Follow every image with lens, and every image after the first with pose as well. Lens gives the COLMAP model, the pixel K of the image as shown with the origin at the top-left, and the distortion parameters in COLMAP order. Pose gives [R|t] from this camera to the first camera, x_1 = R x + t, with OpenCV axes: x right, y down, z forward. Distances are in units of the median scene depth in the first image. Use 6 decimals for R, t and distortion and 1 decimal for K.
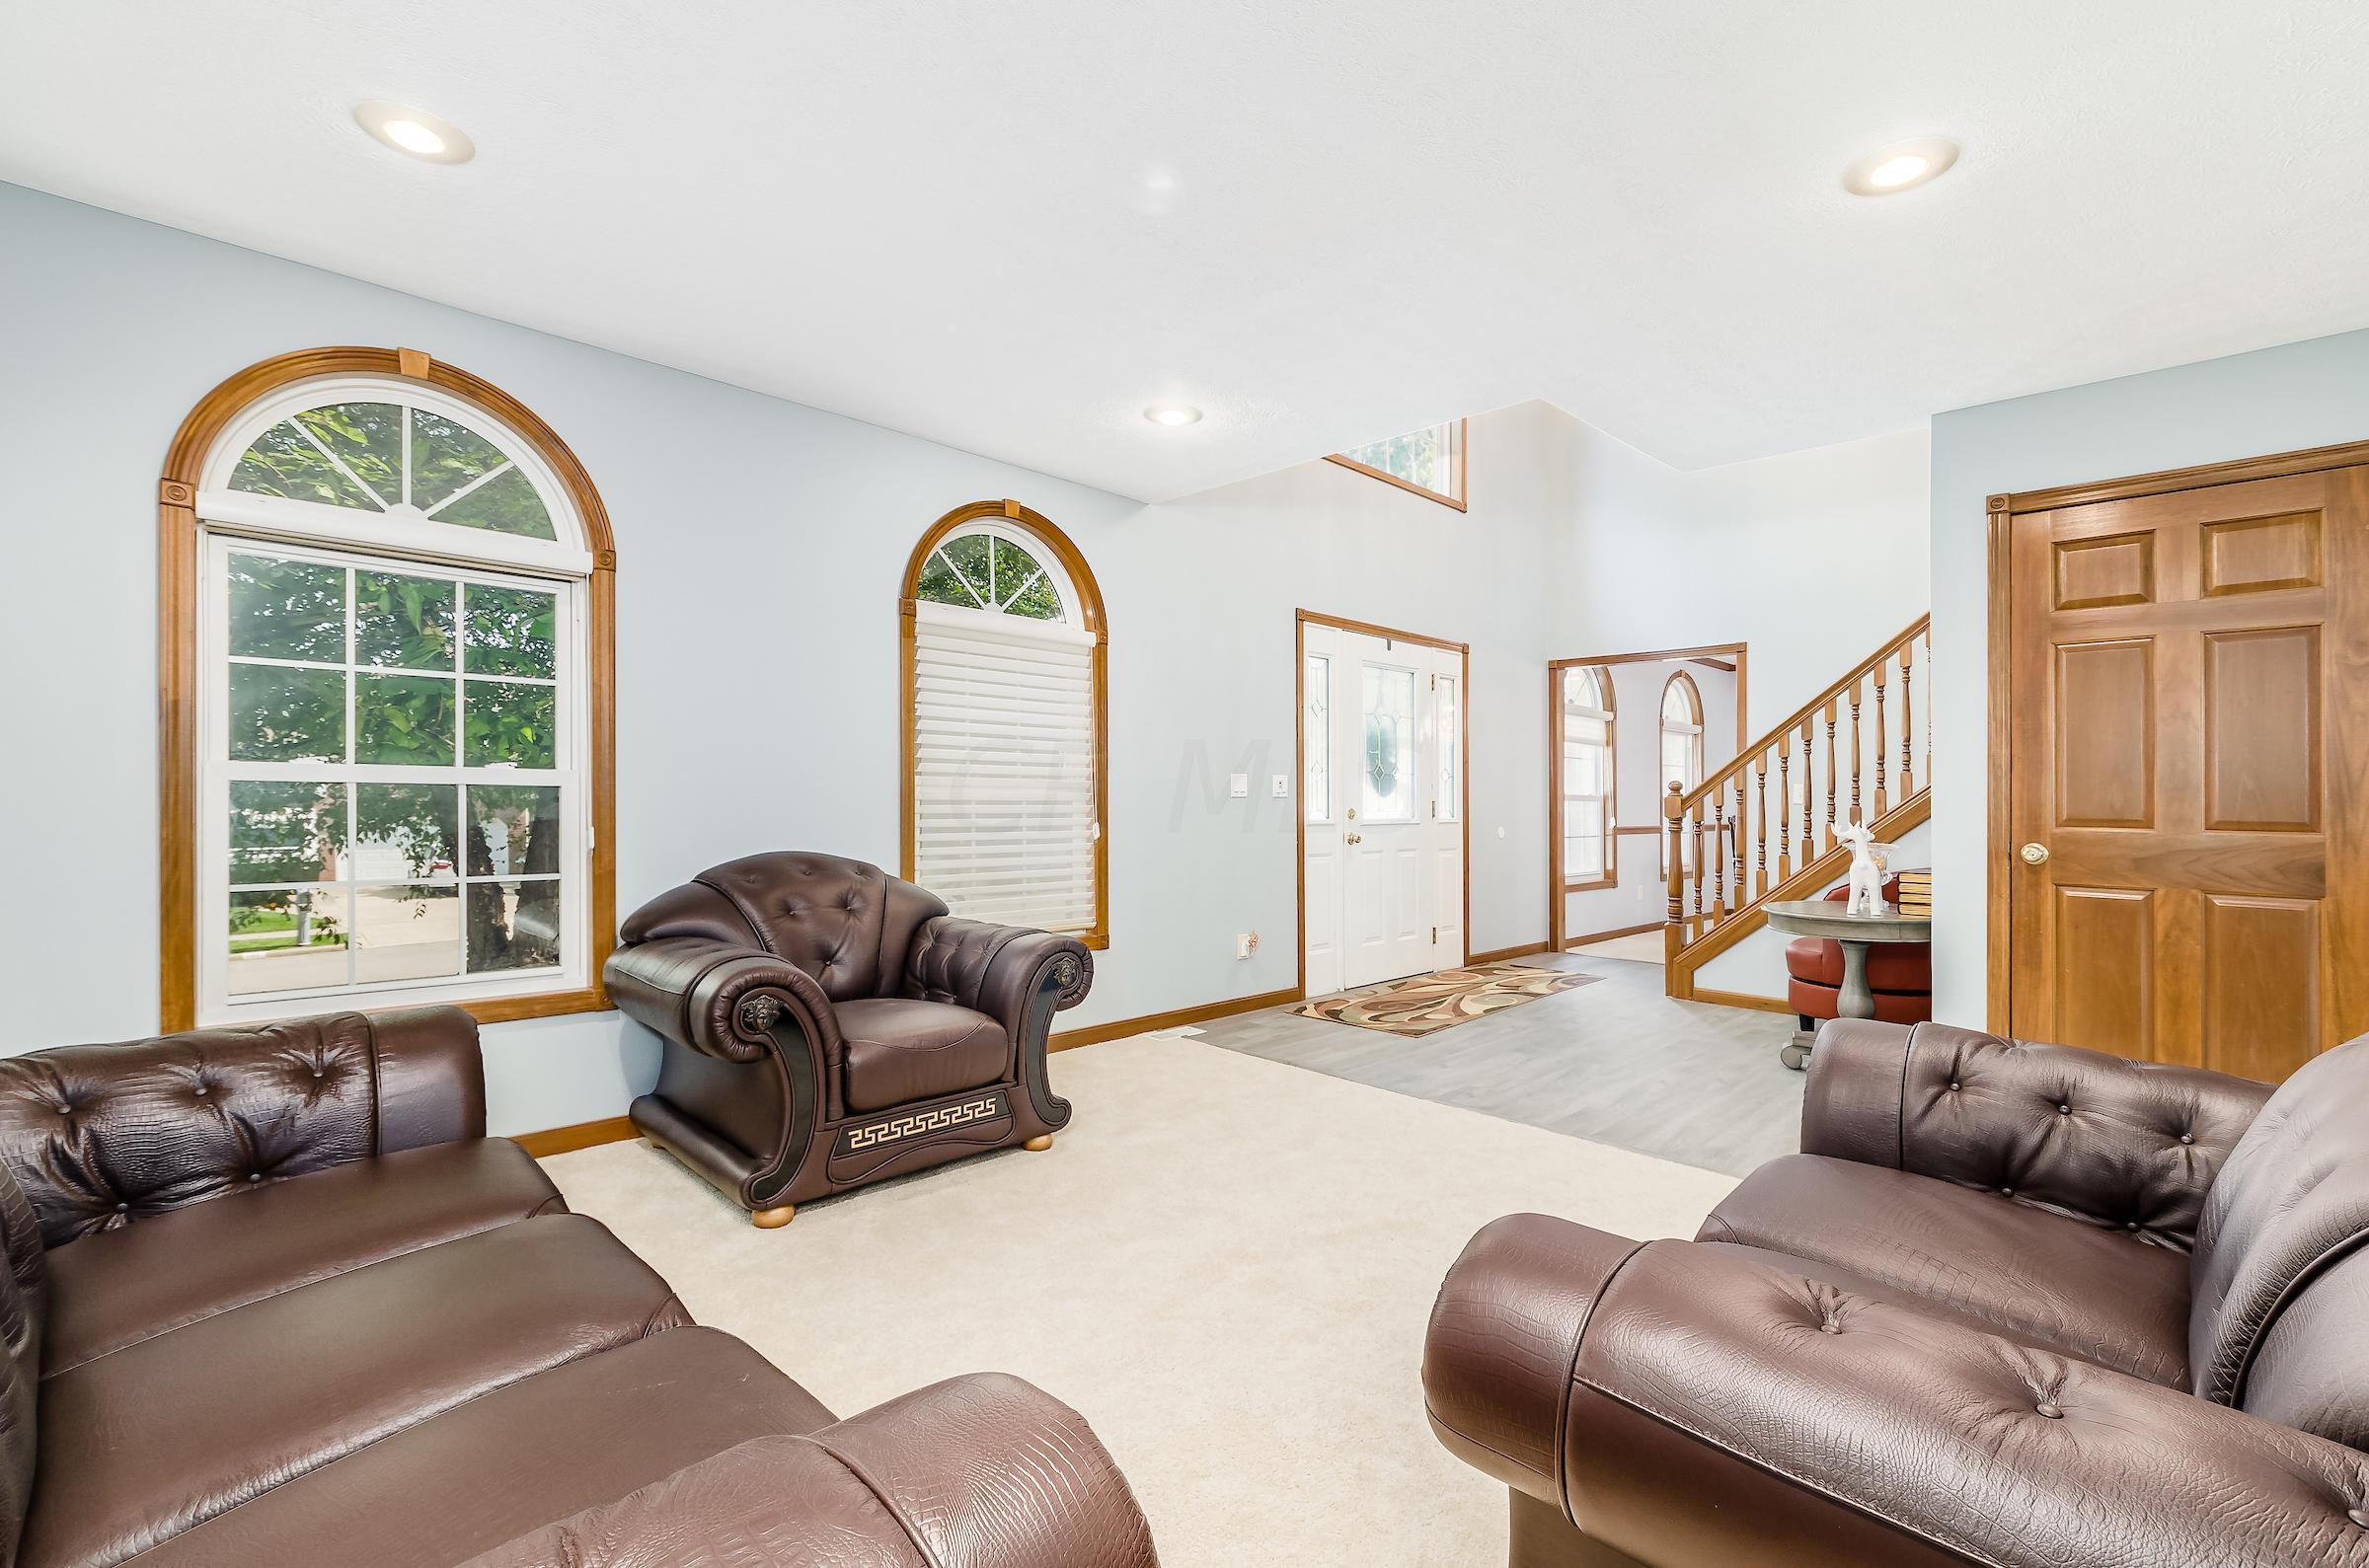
lens RADIAL K [[1052.6, 0, 1193.3], [0, 1052.6, 804.5], [0, 0, 1]] dist [0.000766, 0.000049]
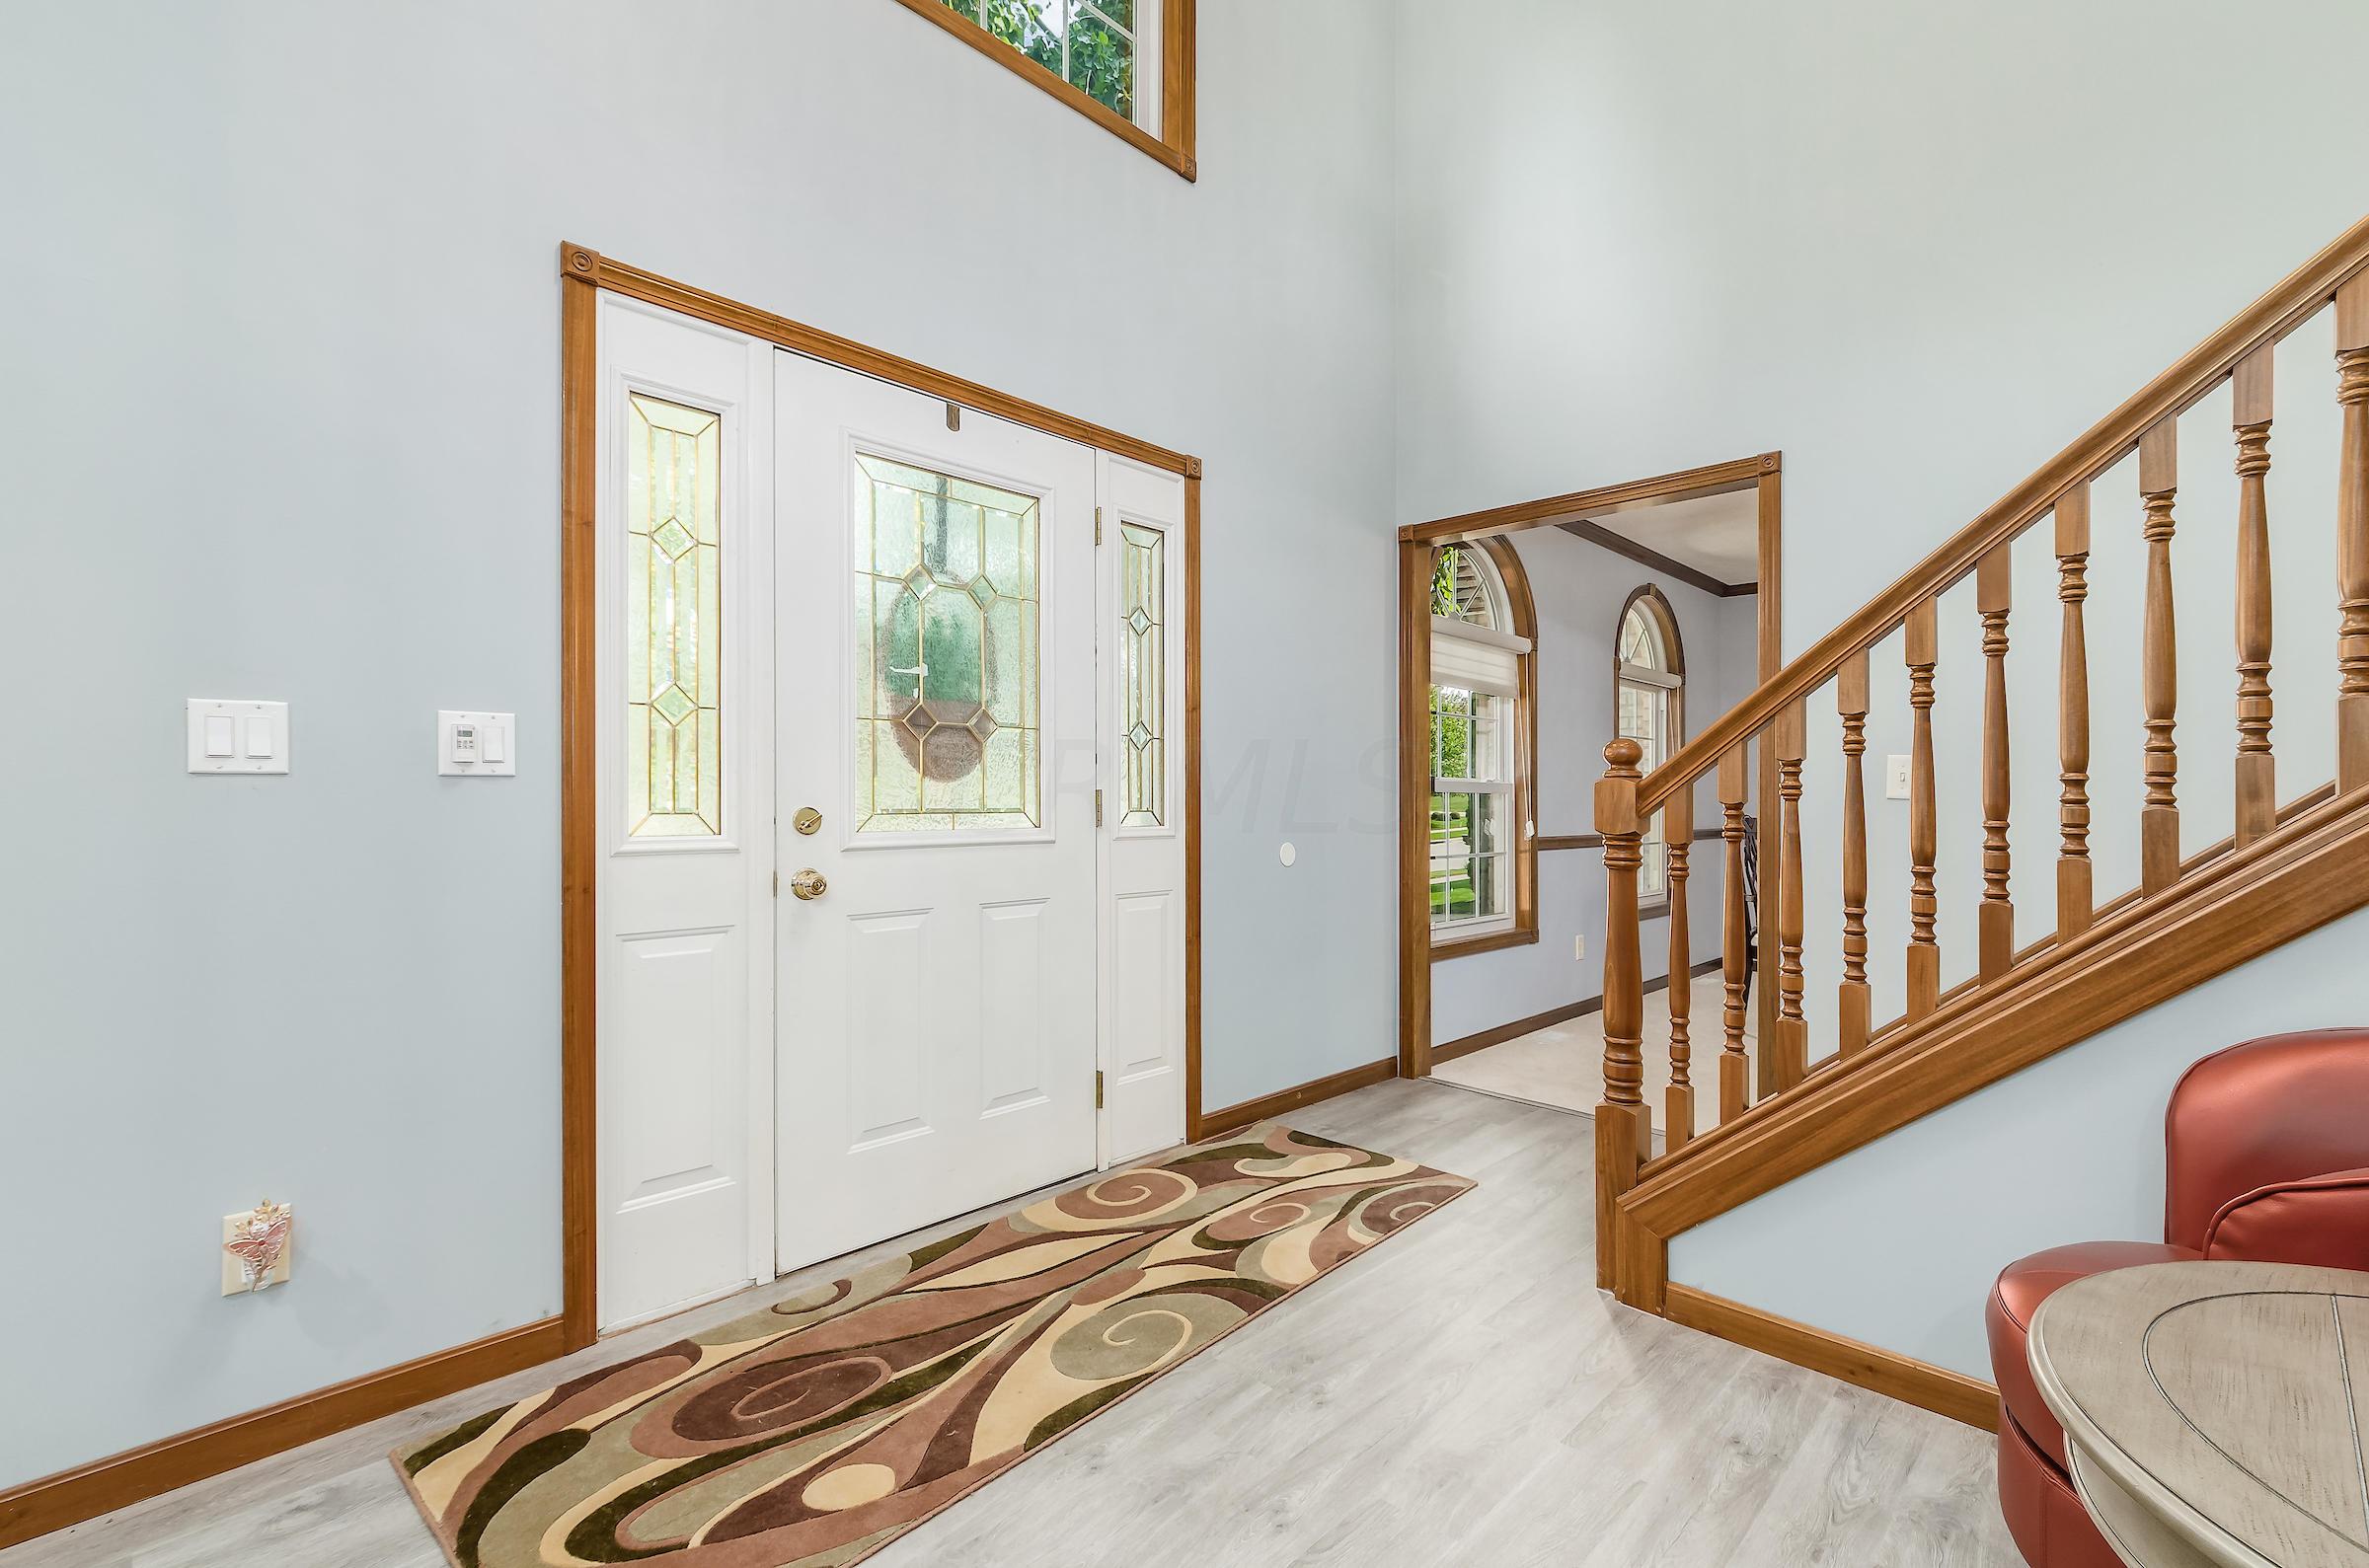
lens RADIAL K [[1052.6, 0, 1199.6], [0, 1052.6, 792.6], [0, 0, 1]] dist [0.000766, 0.000049]
pose [[0.999680, 0.002250, 0.025195, 0.292268], [-0.002141, 0.999988, -0.004379, -0.000439], [-0.025205, 0.004323, 0.999673, 0.615320]]
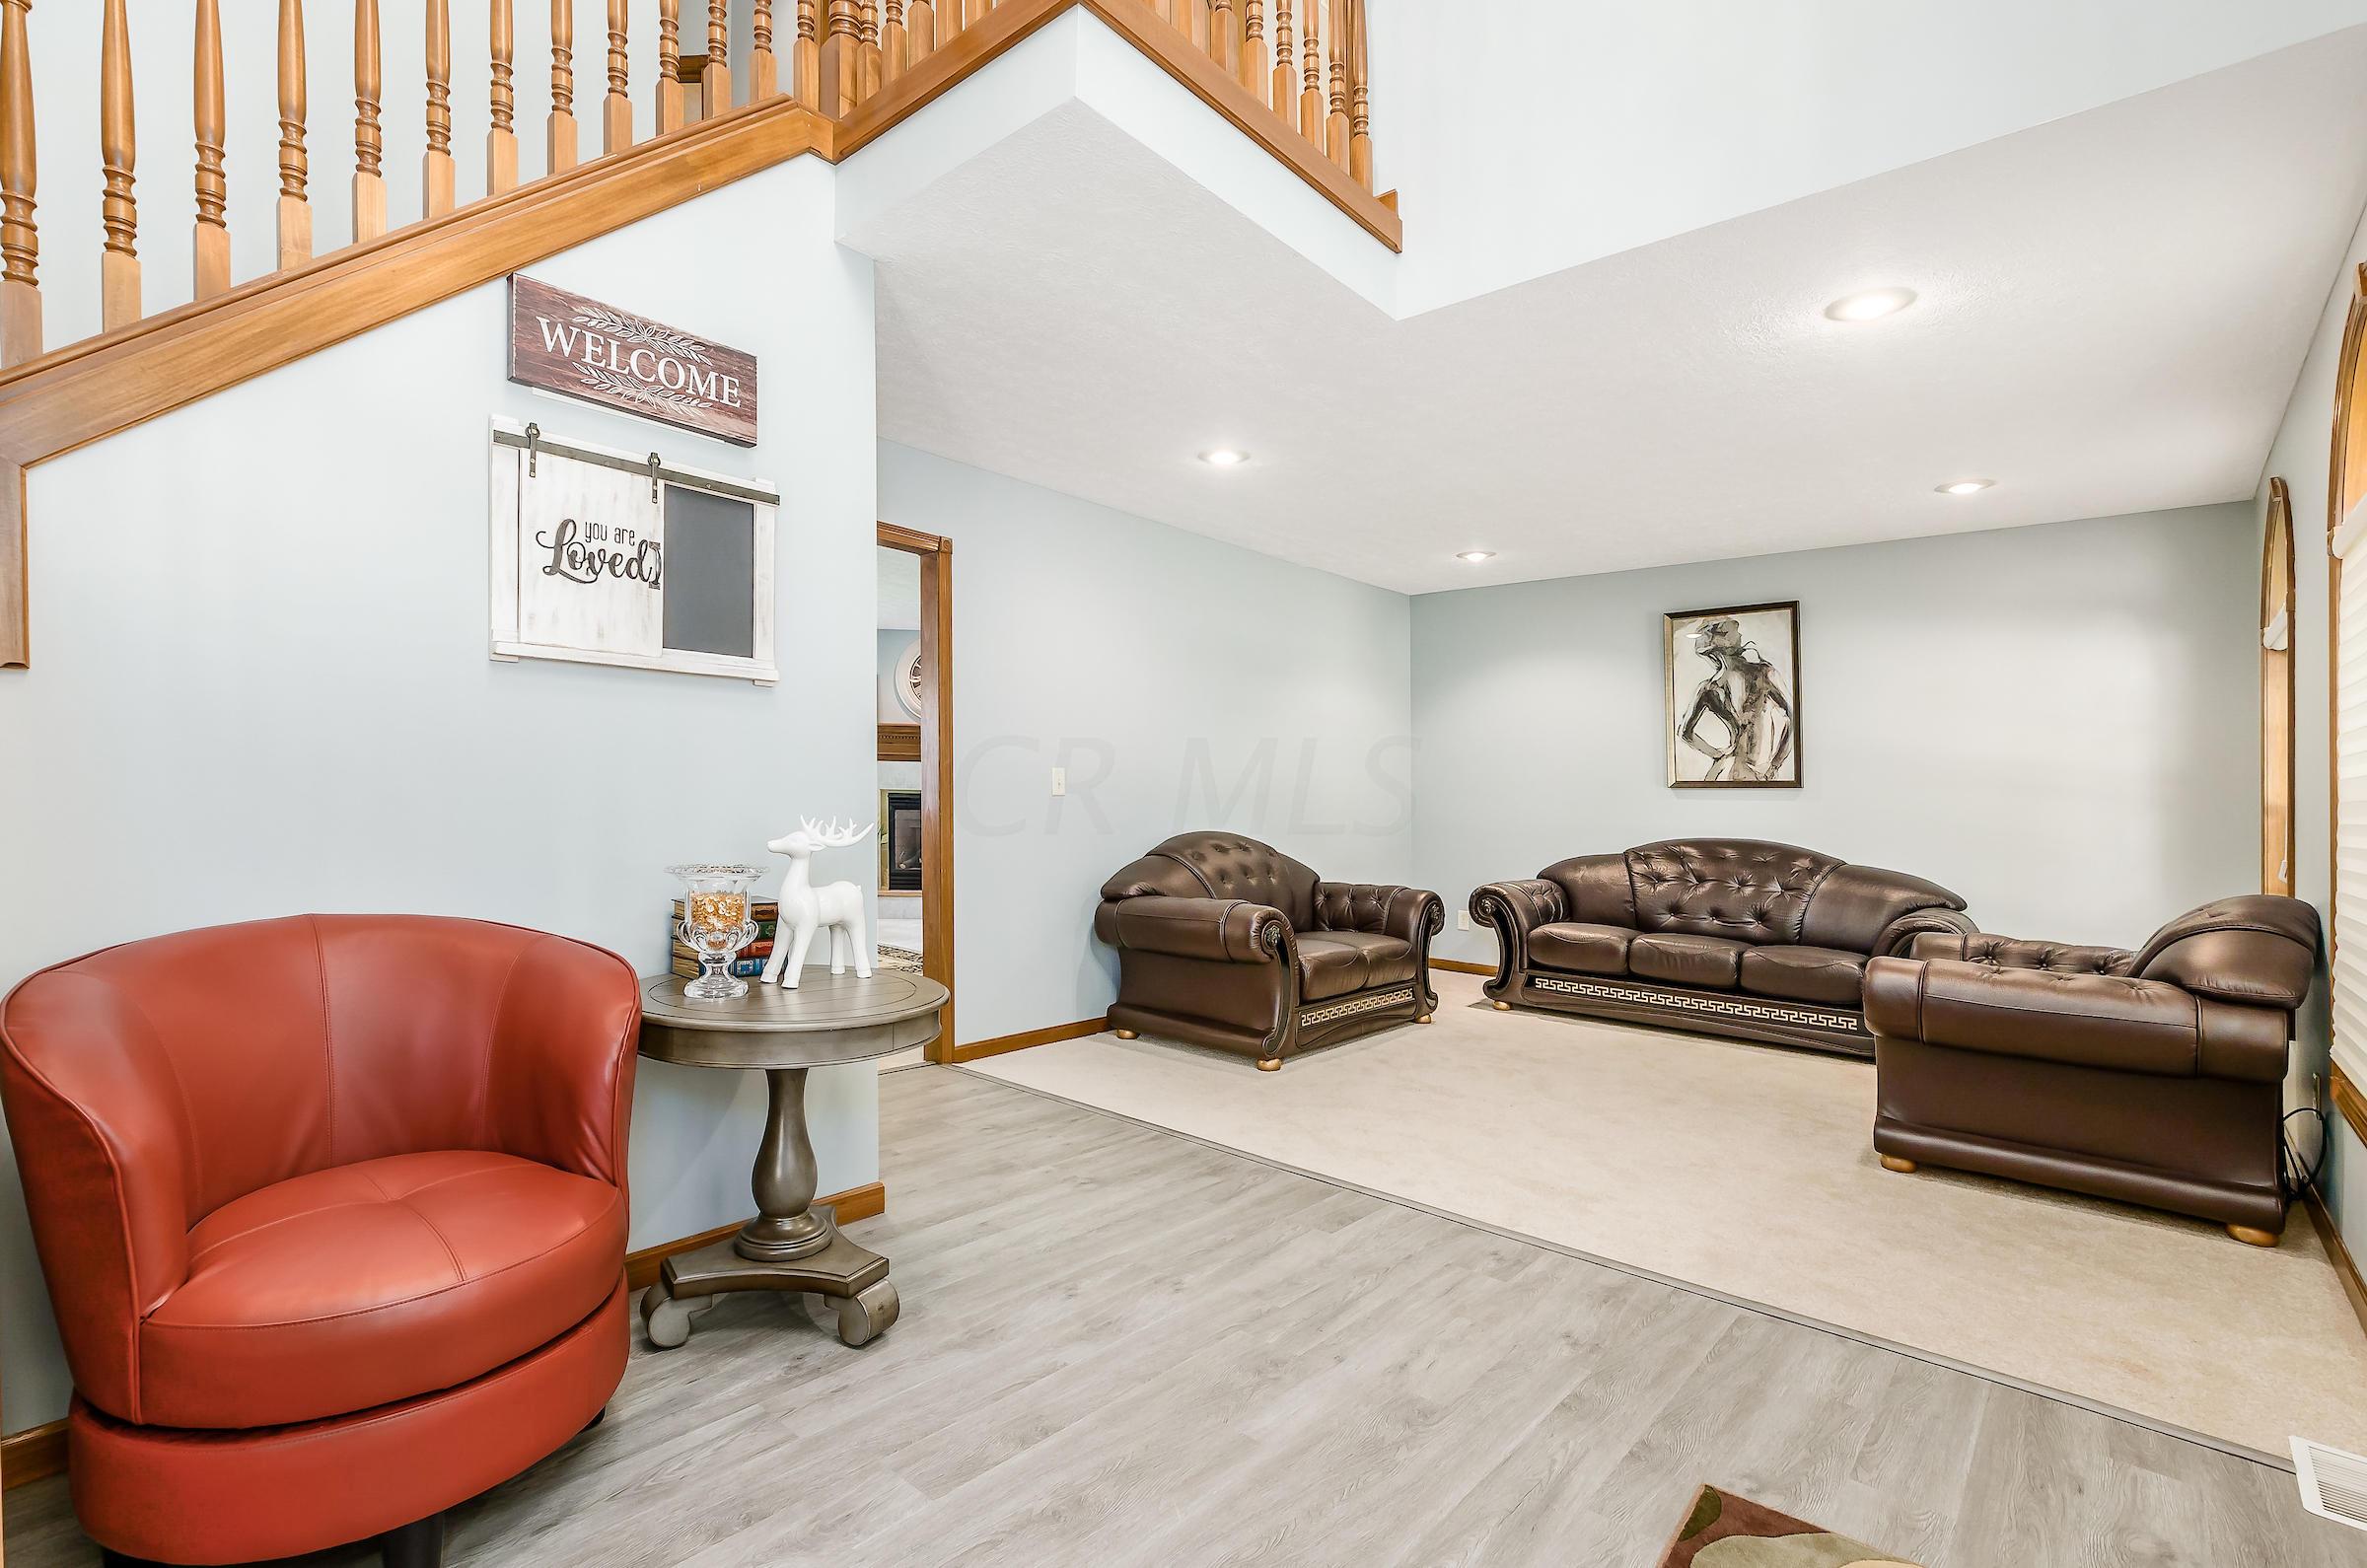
lens RADIAL K [[1051.8, 0, 1186.4], [0, 1051.8, 788.1], [0, 0, 1]] dist [0.000766, 0.000049]
pose [[-0.996943, -0.037334, -0.068636, 0.343927], [-0.036924, 0.999292, -0.007221, -0.002532], [0.068857, -0.004665, -0.997616, 1.102576]]
